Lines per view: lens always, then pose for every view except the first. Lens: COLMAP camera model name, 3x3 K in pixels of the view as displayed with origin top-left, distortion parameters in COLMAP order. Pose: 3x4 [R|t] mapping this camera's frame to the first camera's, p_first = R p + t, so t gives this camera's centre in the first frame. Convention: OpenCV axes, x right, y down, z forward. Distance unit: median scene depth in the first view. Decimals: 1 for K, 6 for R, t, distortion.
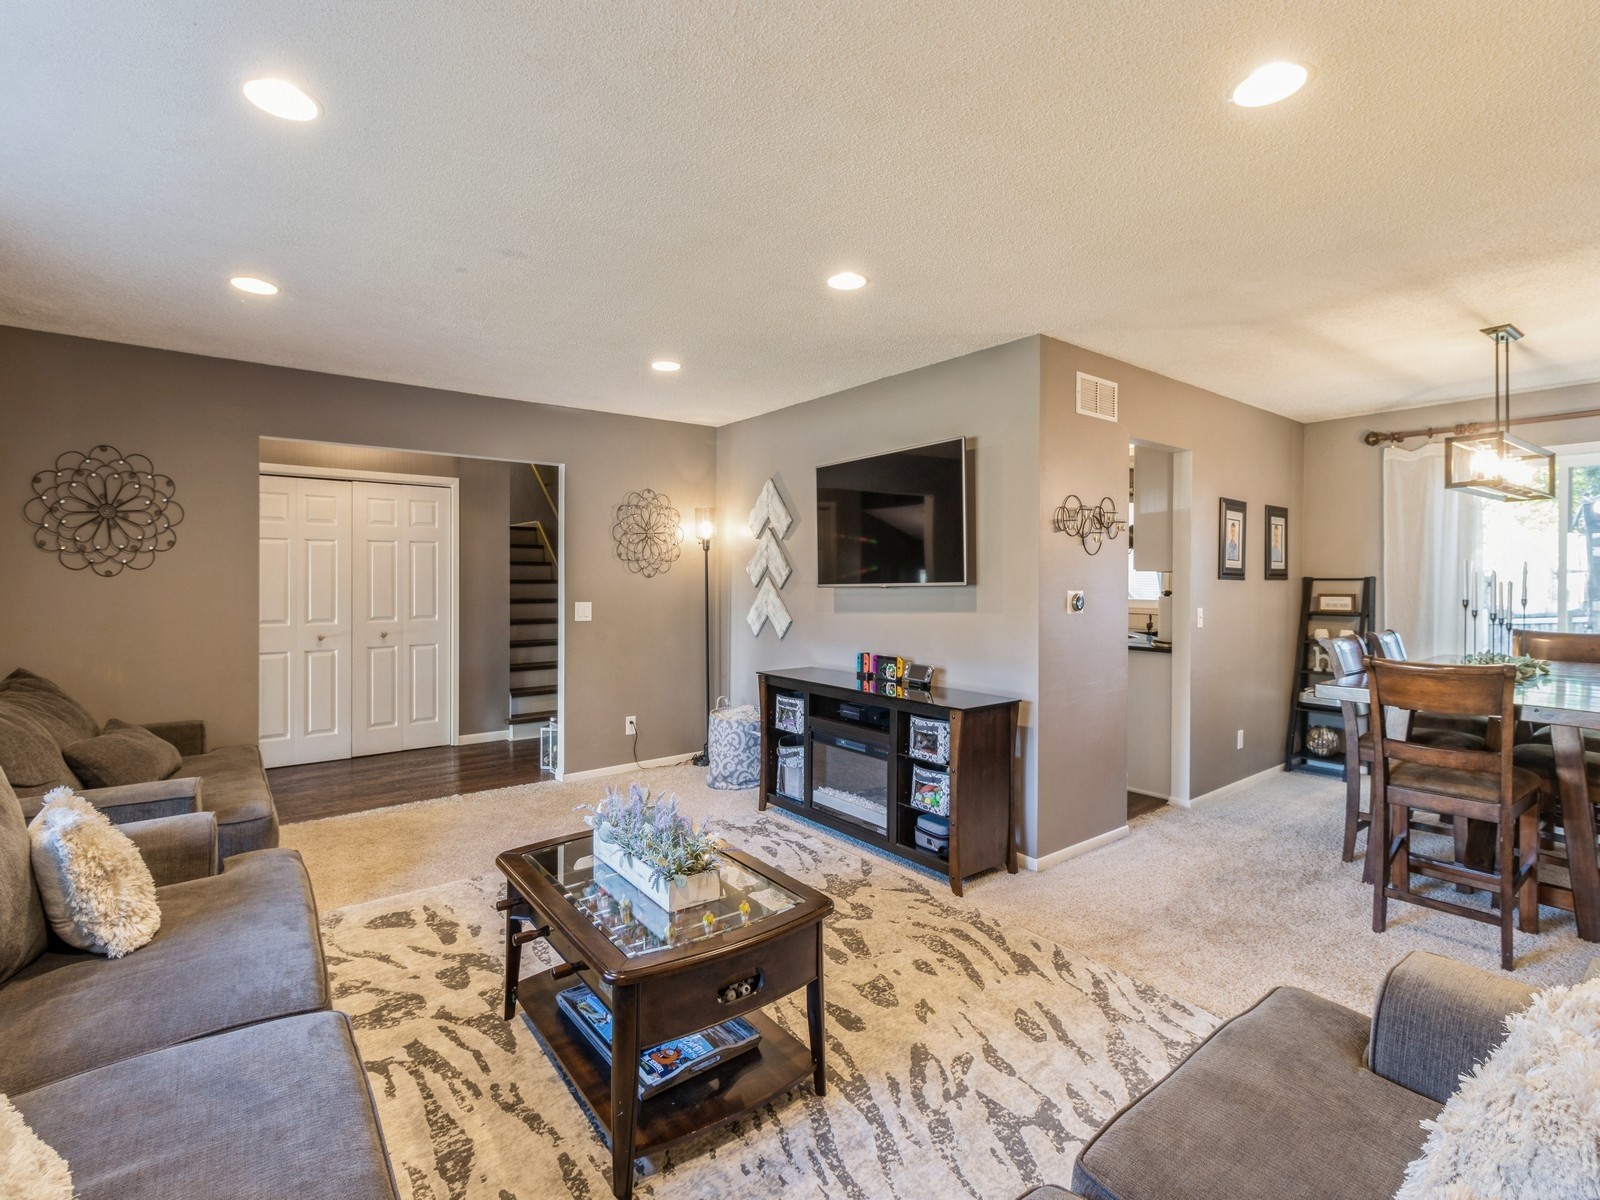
lens RADIAL K [[748.5, 0, 794.8], [0, 748.5, 578.8], [0, 0, 1]] dist [-0.000132, -0.000419]
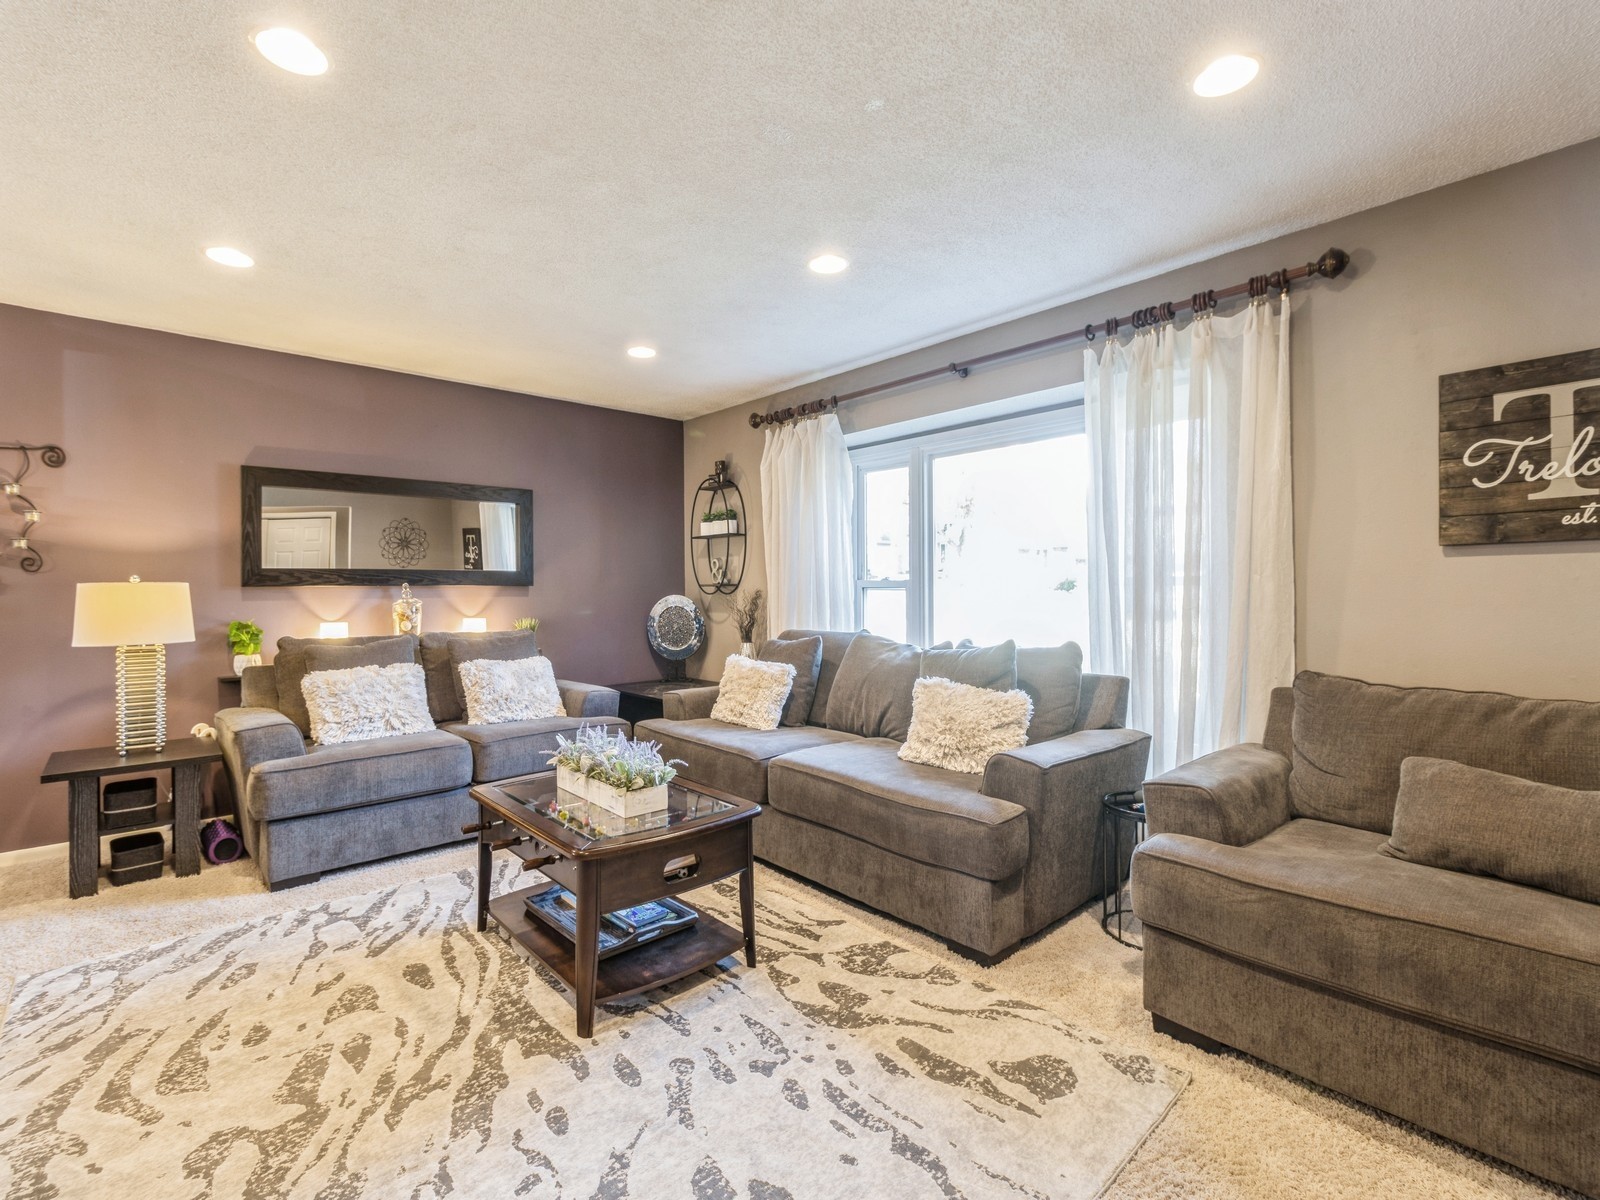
lens RADIAL K [[748.5, 0, 794.8], [0, 748.5, 578.8], [0, 0, 1]] dist [-0.000132, -0.000419]
pose [[-0.997679, 0.003596, -0.067993, -0.295754], [0.004313, 0.999937, -0.010399, 0.051597], [0.067951, -0.010668, -0.997632, 1.619680]]
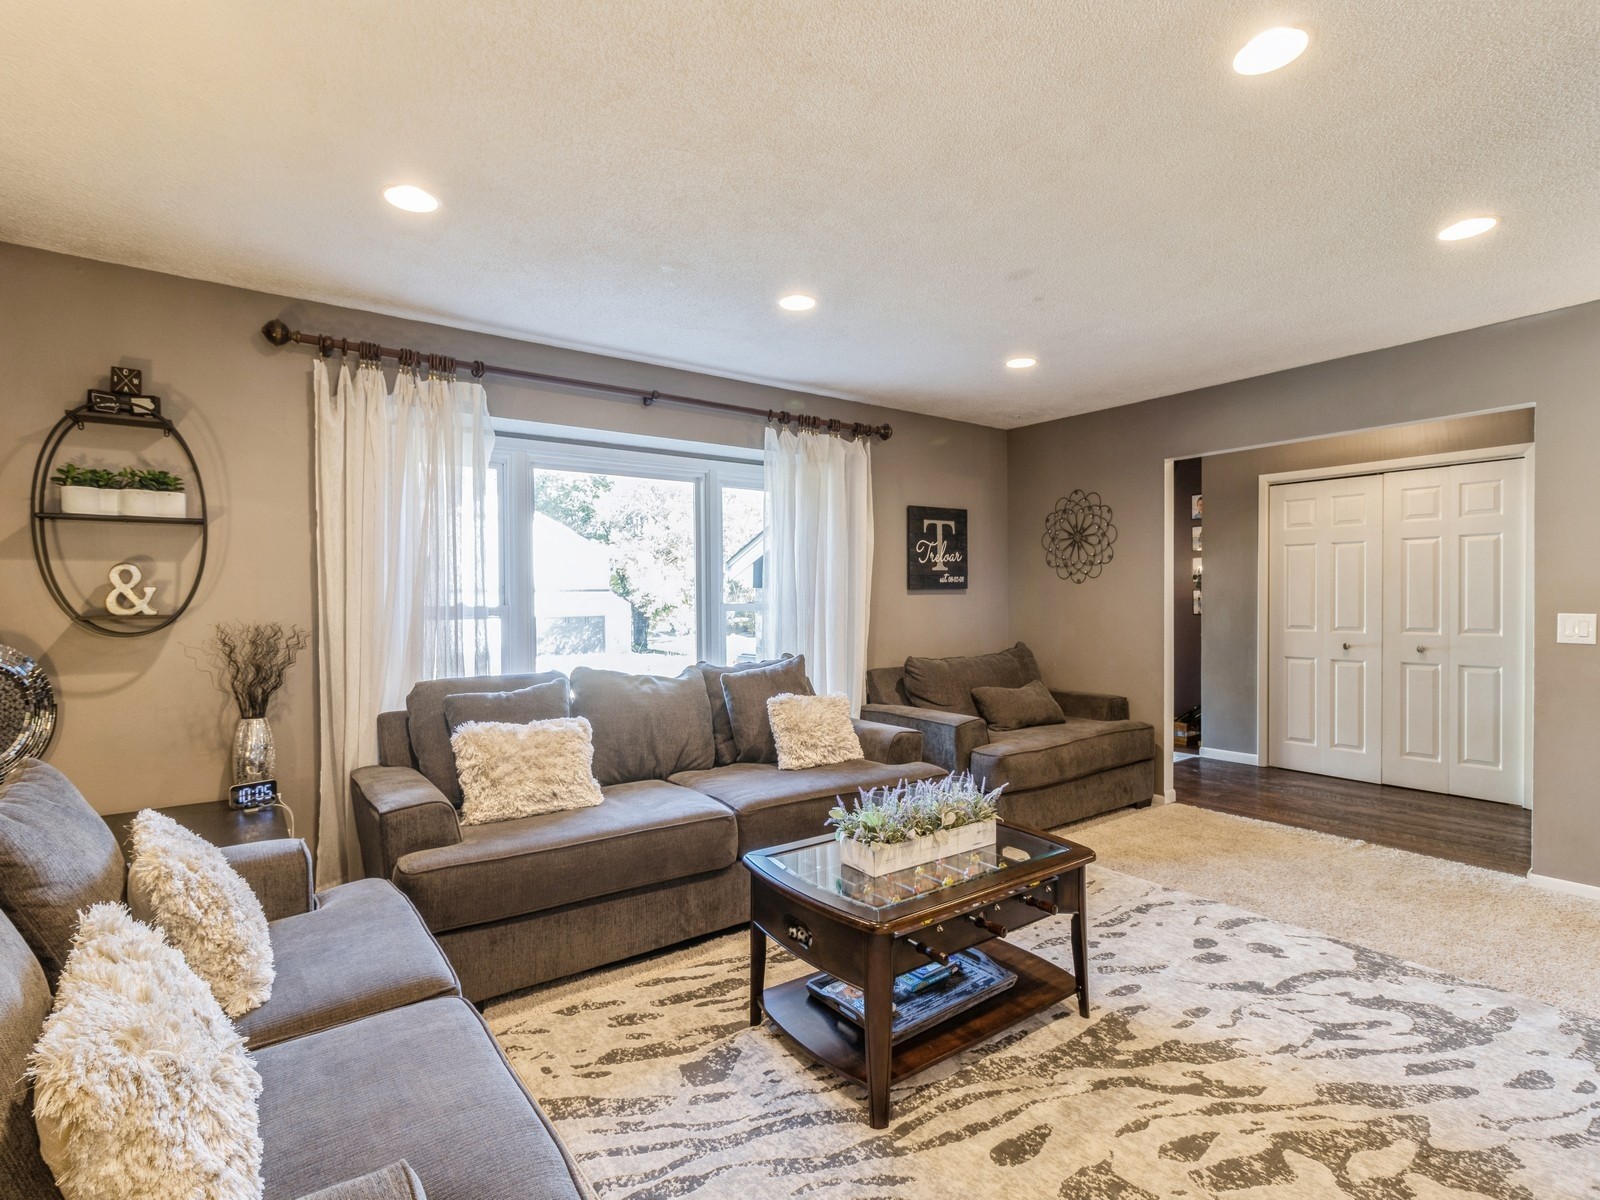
lens RADIAL K [[773.3, 0, 791.5], [0, 773.3, 594.0], [0, 0, 1]] dist [-0.000544, -0.000004]
pose [[-0.033167, -0.005126, -0.999437, 0.673357], [0.004572, 0.999976, -0.005280, 0.027464], [0.999439, -0.004744, -0.033143, 0.632855]]
